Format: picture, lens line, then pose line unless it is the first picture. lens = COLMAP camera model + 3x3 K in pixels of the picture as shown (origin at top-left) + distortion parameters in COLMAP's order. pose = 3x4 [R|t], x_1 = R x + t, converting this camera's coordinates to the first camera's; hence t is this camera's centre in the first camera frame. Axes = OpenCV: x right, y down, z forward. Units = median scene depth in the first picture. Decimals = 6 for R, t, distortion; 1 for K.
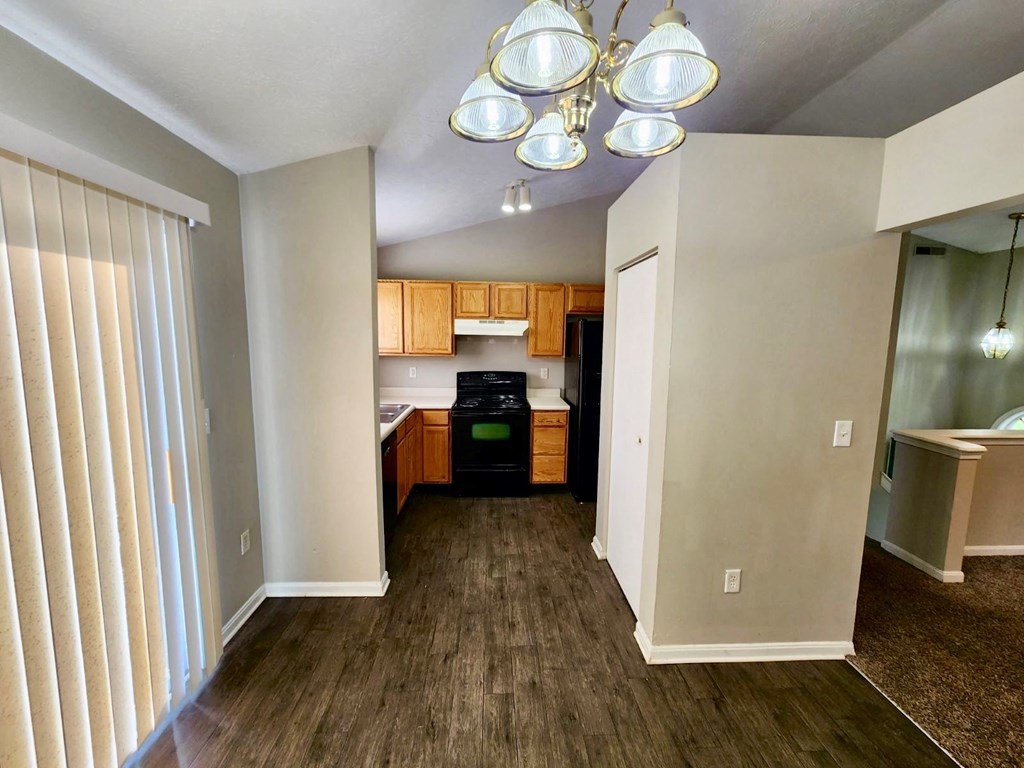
lens RADIAL K [[422.9, 0, 507.6], [0, 422.9, 378.9], [0, 0, 1]] dist [-0.004443, -0.000317]
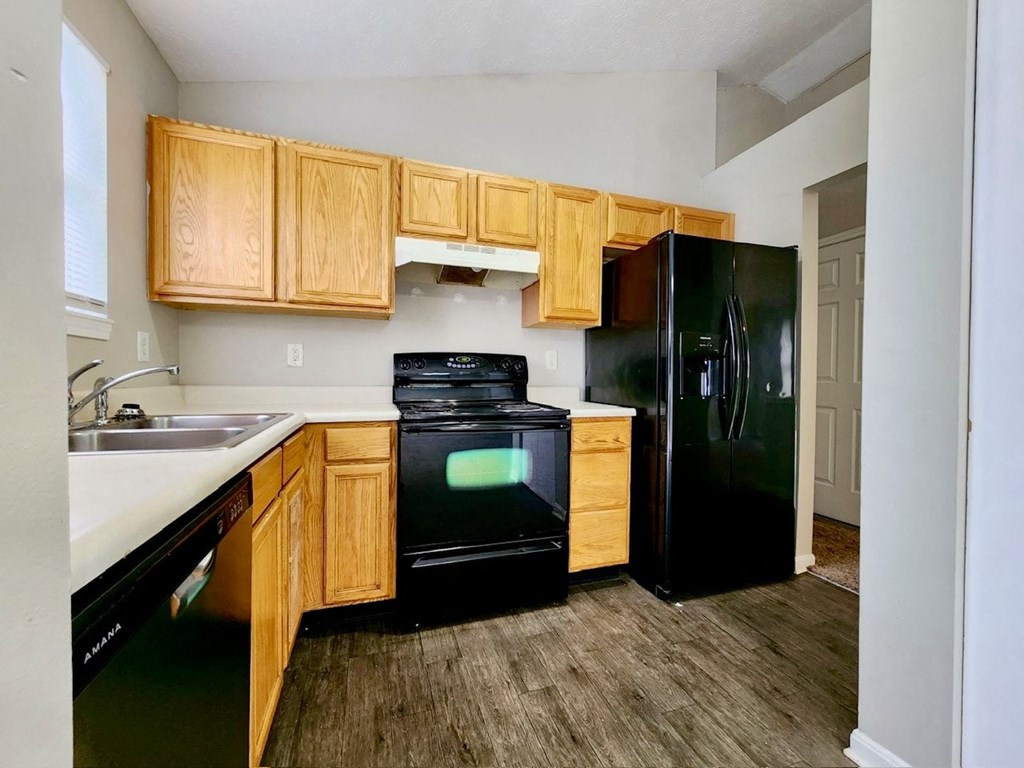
lens RADIAL K [[422.9, 0, 508.8], [0, 422.9, 382.6], [0, 0, 1]] dist [-0.004443, -0.000317]
pose [[0.960734, -0.007653, 0.277367, -0.143138], [0.033331, 0.995564, -0.087983, 0.073360], [-0.275463, 0.093773, 0.956727, 0.553821]]
